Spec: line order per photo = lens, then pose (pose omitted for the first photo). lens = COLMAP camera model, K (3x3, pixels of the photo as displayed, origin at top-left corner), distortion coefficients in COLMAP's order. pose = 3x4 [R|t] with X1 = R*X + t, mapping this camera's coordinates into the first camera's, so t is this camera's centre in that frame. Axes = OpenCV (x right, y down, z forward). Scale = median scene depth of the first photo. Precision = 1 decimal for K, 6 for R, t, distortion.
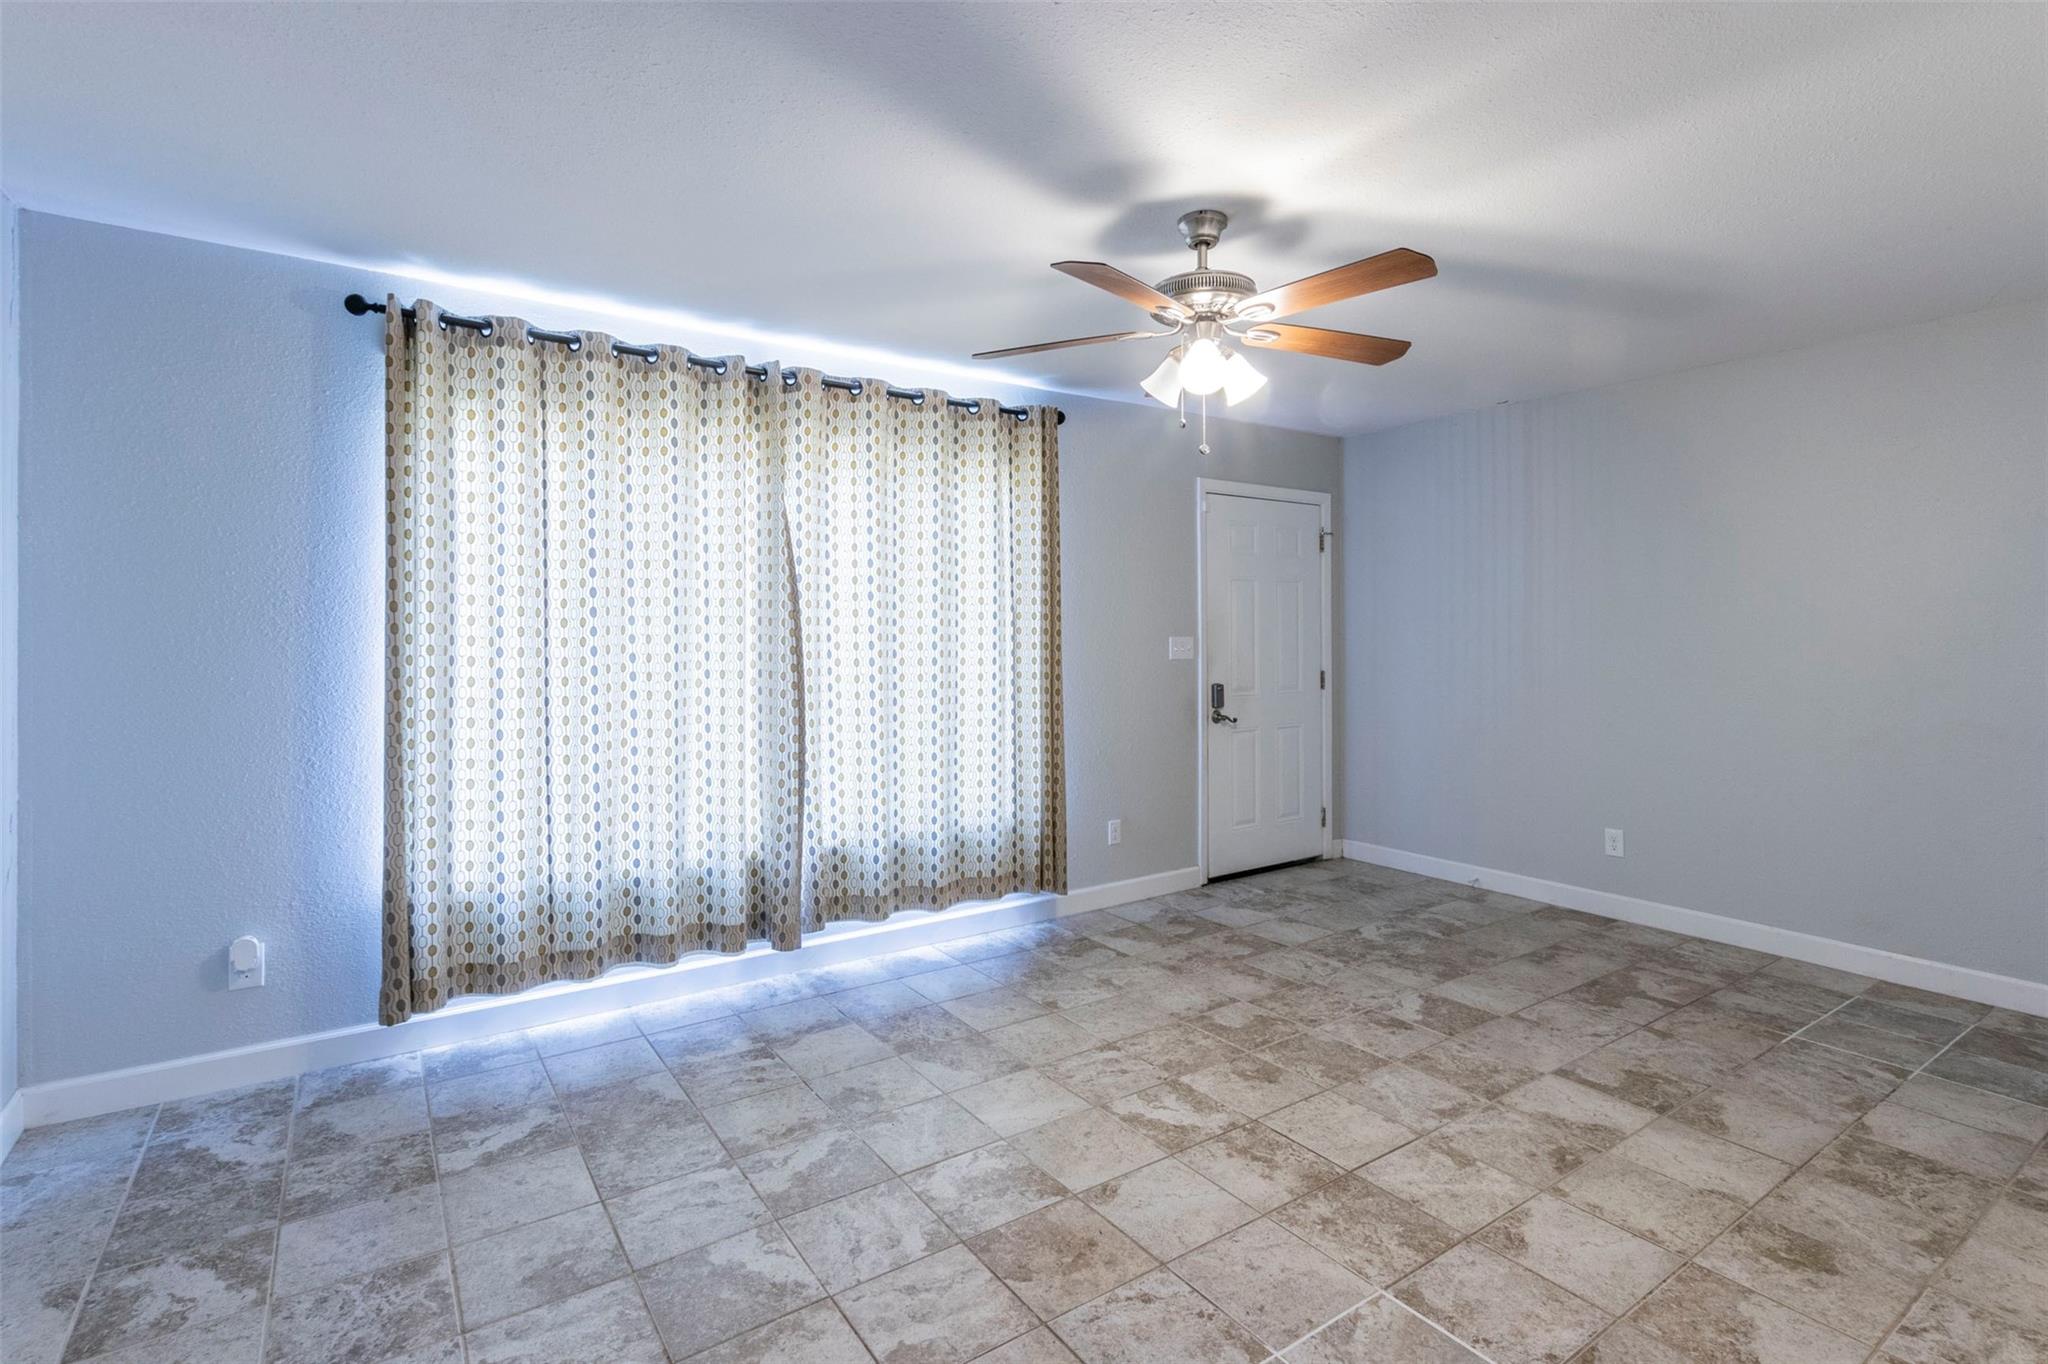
lens RADIAL K [[948.0, 0, 1034.6], [0, 948.0, 623.9], [0, 0, 1]] dist [0.001135, -0.000529]
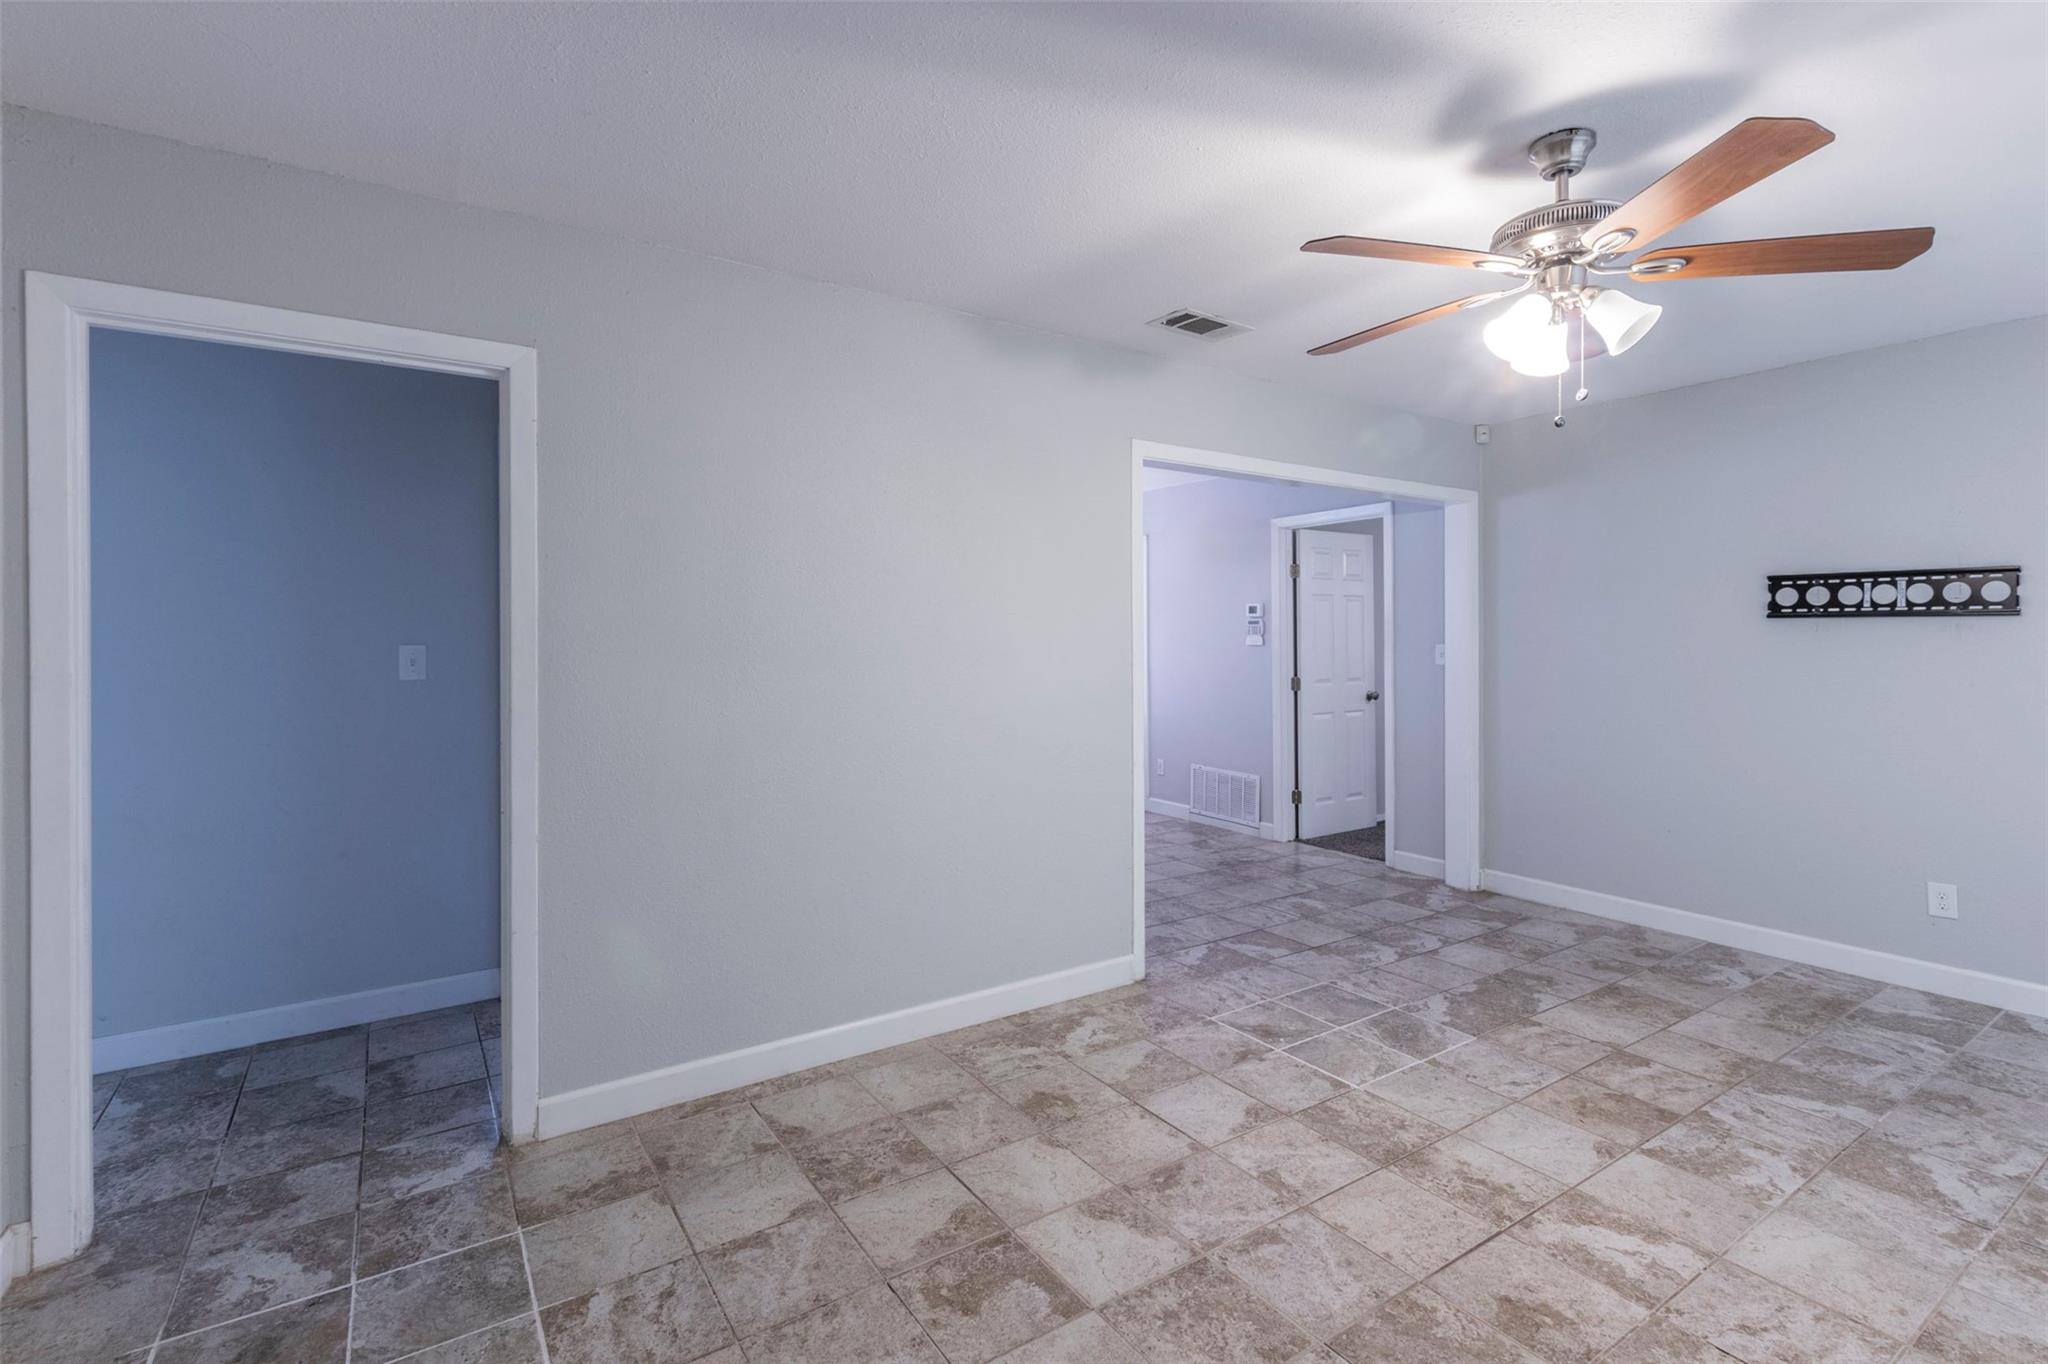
lens RADIAL K [[948.0, 0, 1005.2], [0, 948.0, 653.5], [0, 0, 1]] dist [0.001135, -0.000529]
pose [[-0.999482, 0.005810, 0.031667, 0.628705], [0.005975, 0.999969, 0.005137, 0.007221], [-0.031636, 0.005324, -0.999485, 1.810802]]
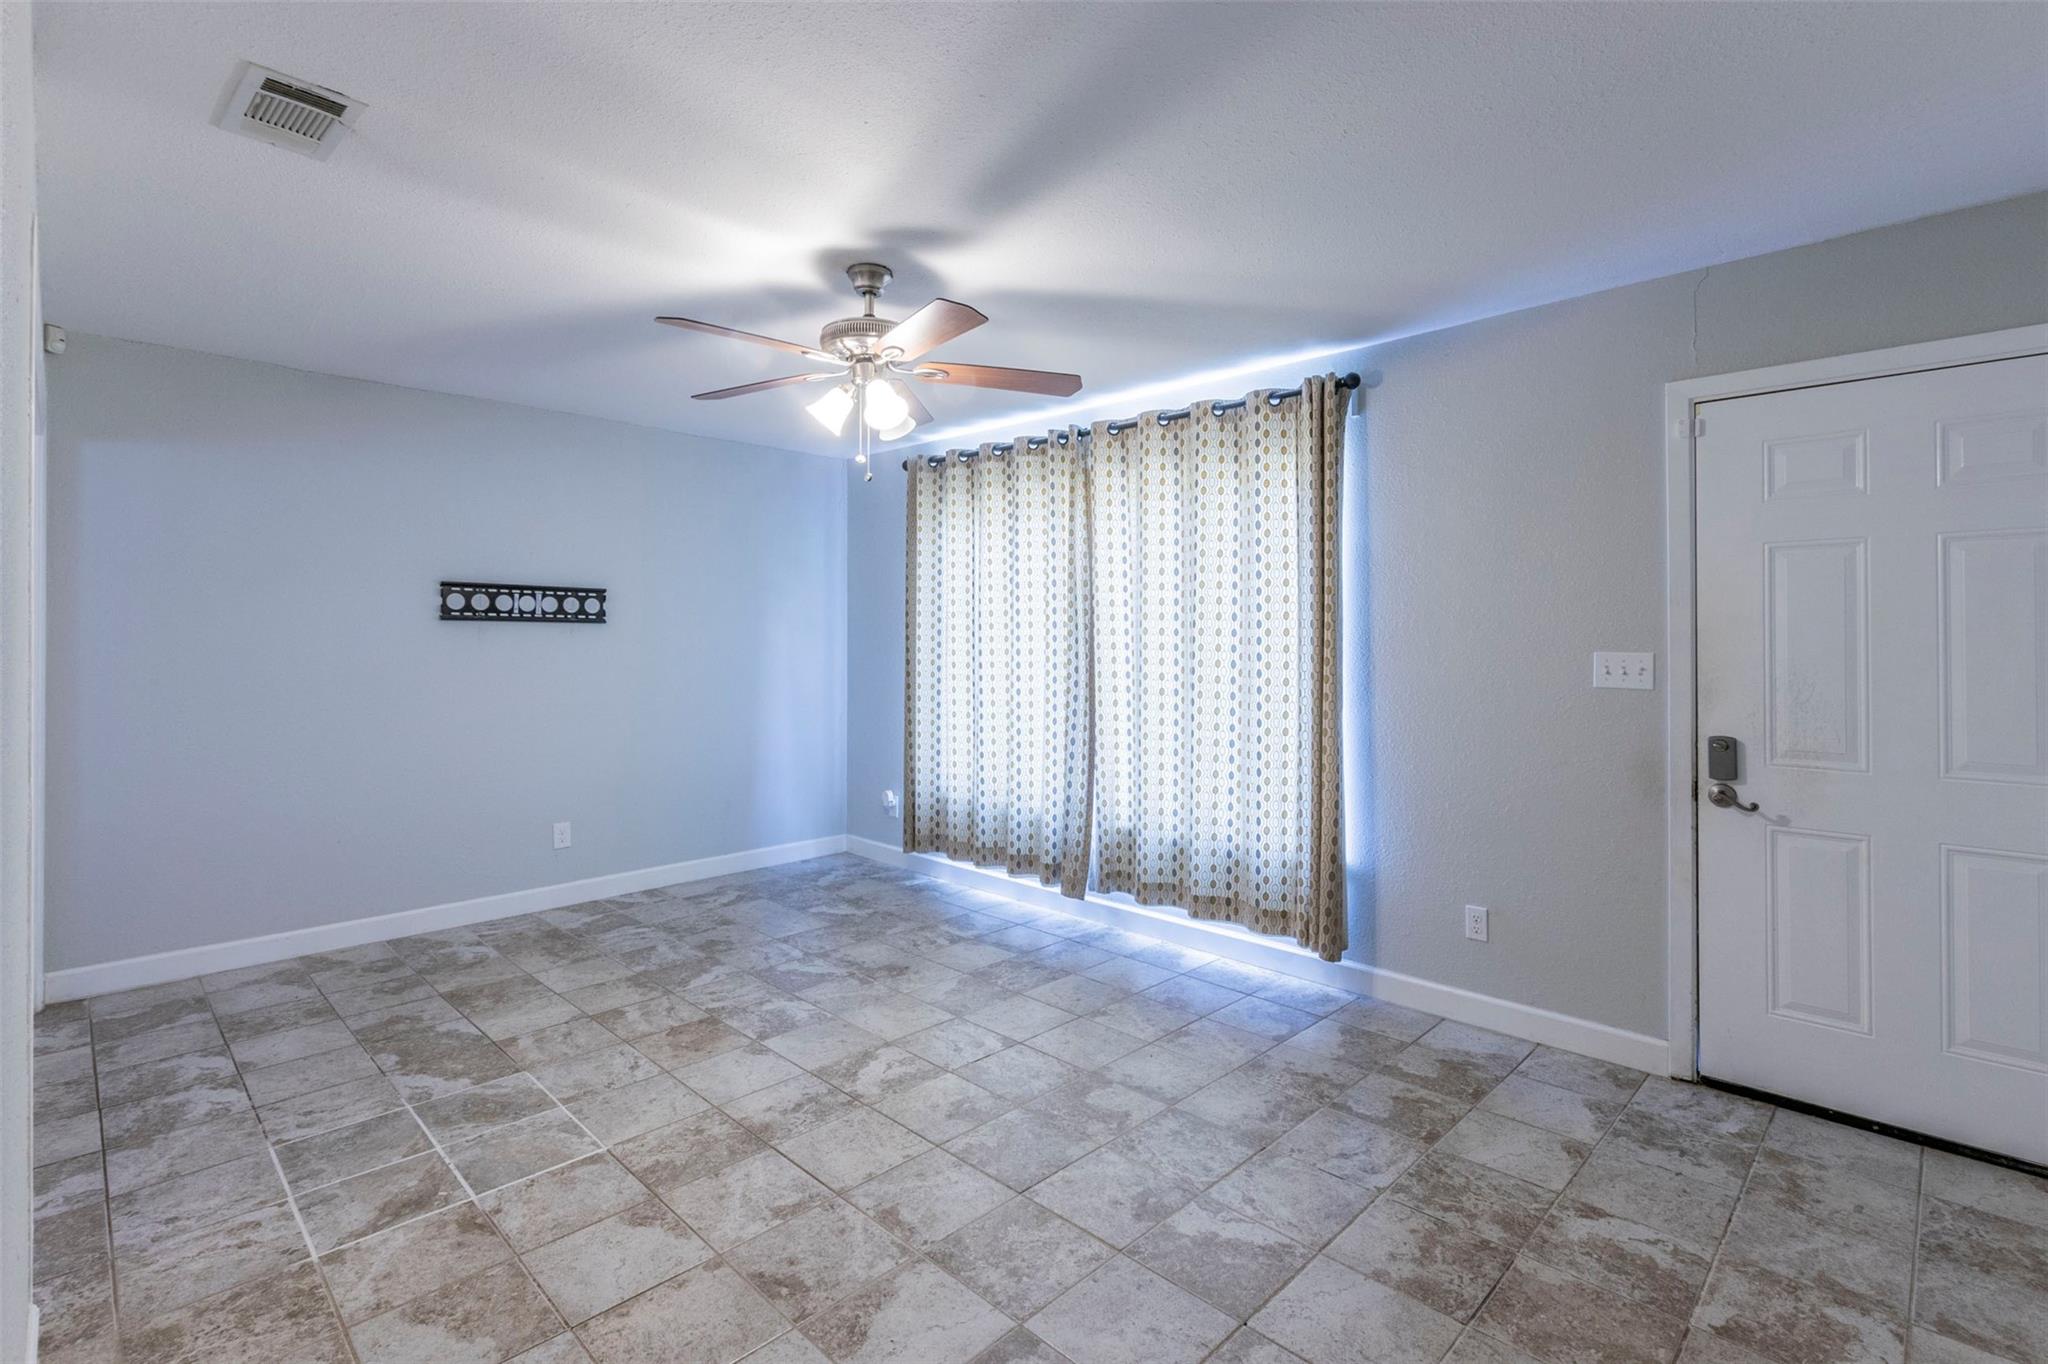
lens RADIAL K [[948.0, 0, 1048.7], [0, 948.0, 633.6], [0, 0, 1]] dist [0.001135, -0.000529]
pose [[0.209019, -0.003113, -0.977907, 1.283933], [0.007040, 0.999974, -0.001679, 0.000020], [0.977886, -0.006533, 0.209035, 0.960996]]
